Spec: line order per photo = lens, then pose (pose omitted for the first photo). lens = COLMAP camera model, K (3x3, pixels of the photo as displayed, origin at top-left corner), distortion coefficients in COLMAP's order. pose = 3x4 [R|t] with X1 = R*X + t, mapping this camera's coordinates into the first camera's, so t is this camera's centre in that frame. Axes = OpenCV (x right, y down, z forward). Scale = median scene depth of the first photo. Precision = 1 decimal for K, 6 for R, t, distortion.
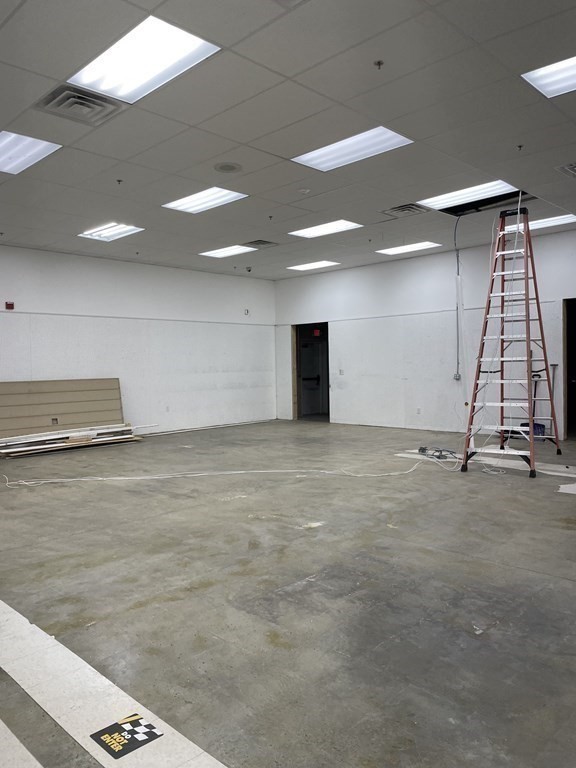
lens RADIAL K [[576.9, 0, 284.3], [0, 576.9, 380.3], [0, 0, 1]] dist [0.083798, -0.114268]
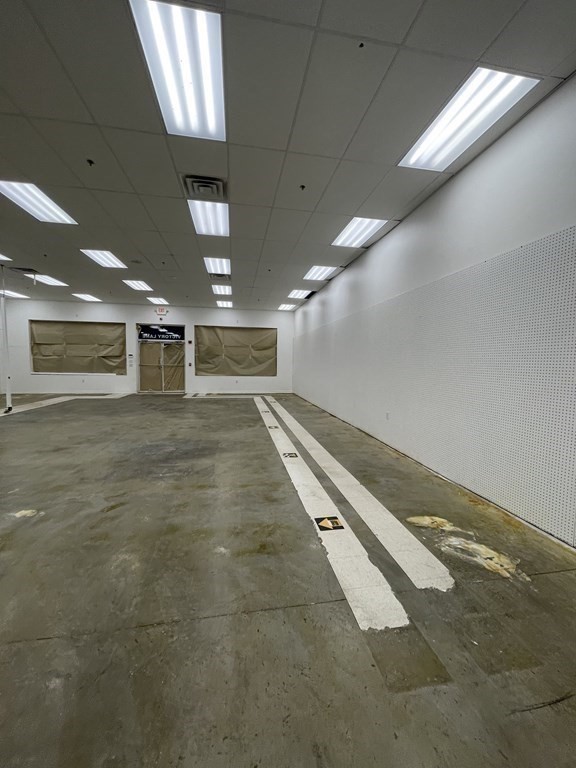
lens RADIAL K [[308.2, 0, 288.8], [0, 308.2, 385.2], [0, 0, 1]] dist [-0.009051, 0.000863]
pose [[-0.813908, -0.038455, 0.579720, -0.752628], [0.015075, 0.996074, 0.087237, -0.014703], [-0.580799, 0.079742, -0.810132, 1.384313]]
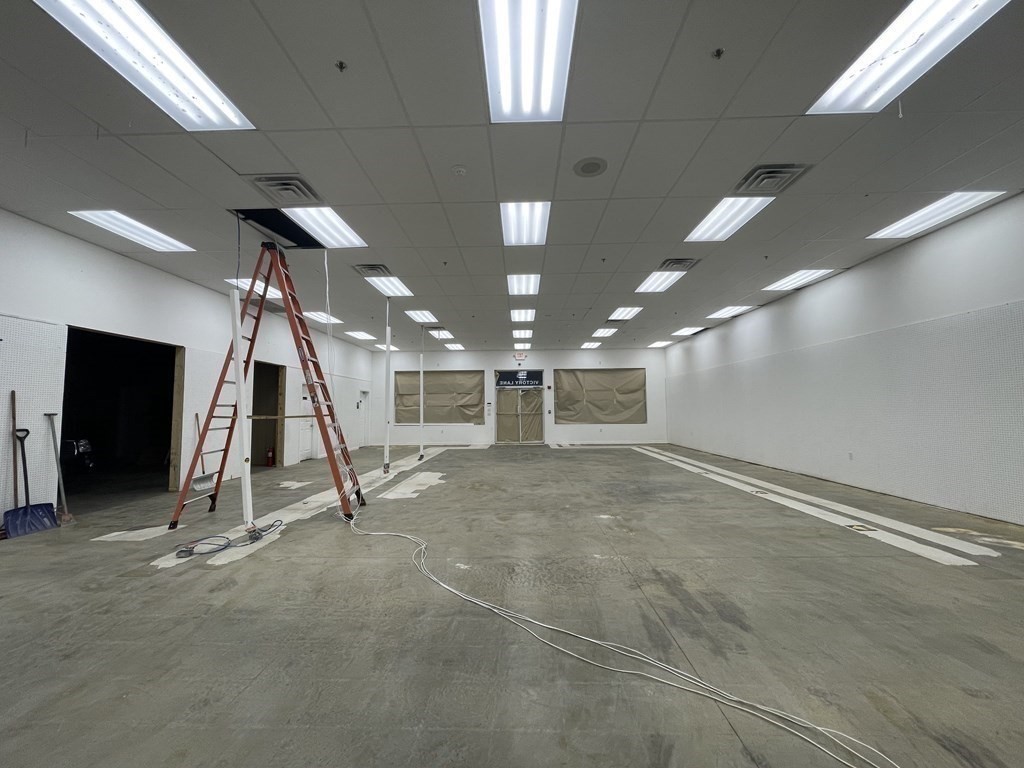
lens RADIAL K [[410.9, 0, 509.1], [0, 410.9, 385.5], [0, 0, 1]] dist [-0.009051, 0.000863]
pose [[-0.679166, 0.066392, 0.730976, -0.645819], [0.042099, 0.997785, -0.051511, -0.029753], [-0.732777, -0.004211, -0.680456, 2.228678]]
